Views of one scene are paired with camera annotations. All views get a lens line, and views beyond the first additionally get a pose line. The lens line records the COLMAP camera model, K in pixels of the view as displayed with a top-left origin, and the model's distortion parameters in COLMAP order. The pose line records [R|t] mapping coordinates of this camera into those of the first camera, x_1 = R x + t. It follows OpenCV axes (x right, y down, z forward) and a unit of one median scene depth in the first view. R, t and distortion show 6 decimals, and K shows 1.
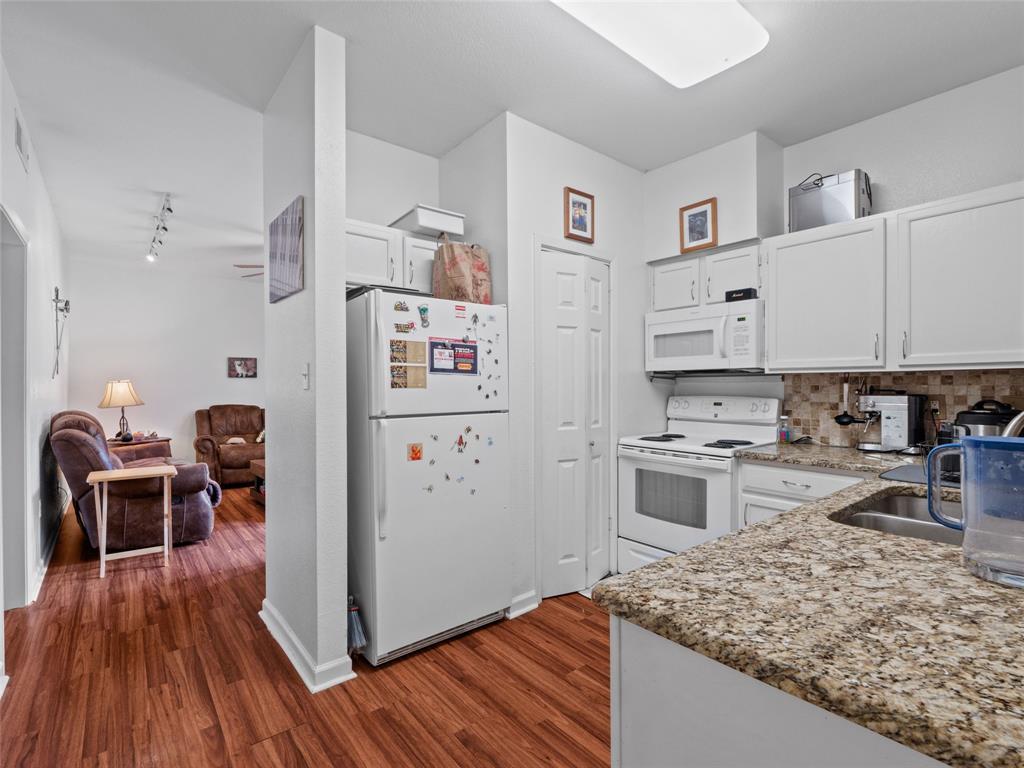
lens RADIAL K [[493.2, 0, 511.0], [0, 493.2, 398.1], [0, 0, 1]] dist [-0.003361, -0.000291]
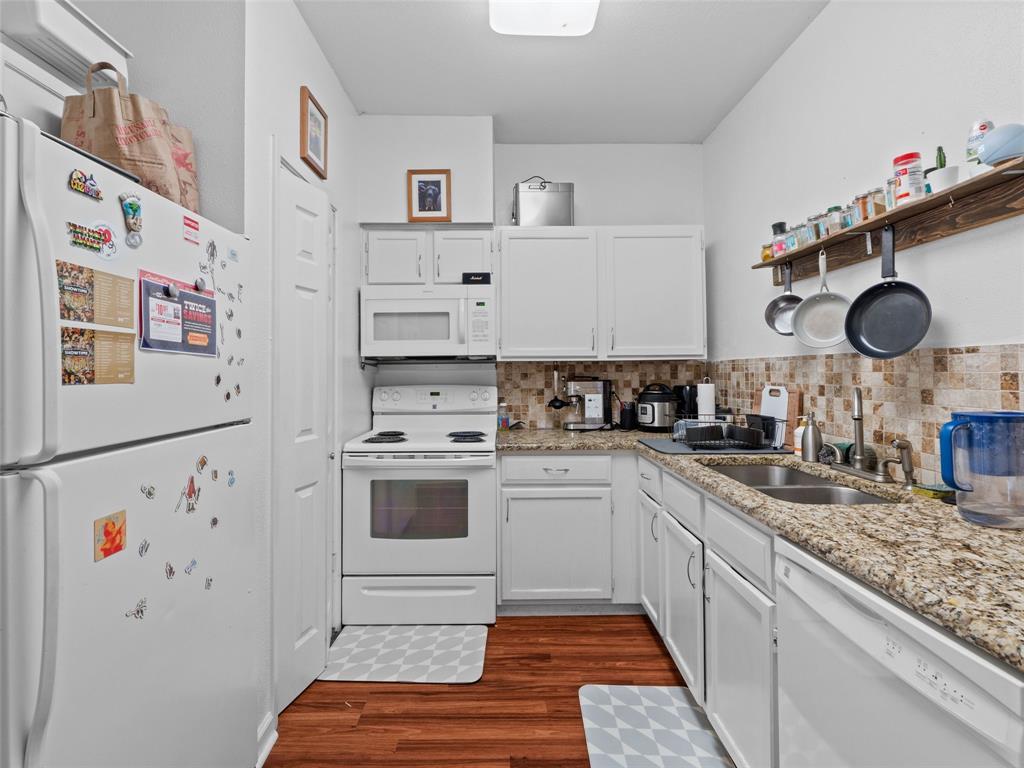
lens RADIAL K [[495.9, 0, 507.6], [0, 495.9, 361.7], [0, 0, 1]] dist [-0.002816, -0.000060]
pose [[0.625998, 0.012946, 0.779718, -0.249590], [0.025644, 0.998980, -0.037175, -0.011566], [-0.779403, 0.043266, 0.625027, 0.370308]]
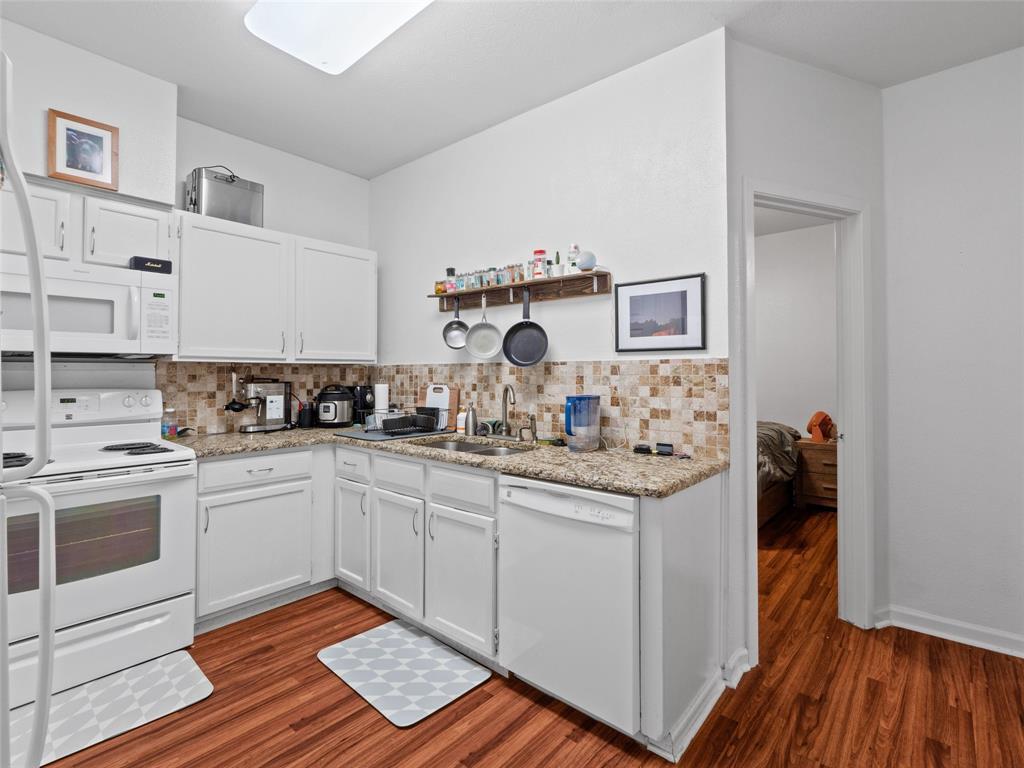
lens RADIAL K [[495.4, 0, 510.0], [0, 495.4, 371.7], [0, 0, 1]] dist [-0.003995, -0.000065]
pose [[-0.167230, 0.004928, 0.985906, -0.462674], [0.024645, 0.999696, -0.000817, -0.015906], [-0.985610, 0.024161, -0.167300, 0.566243]]
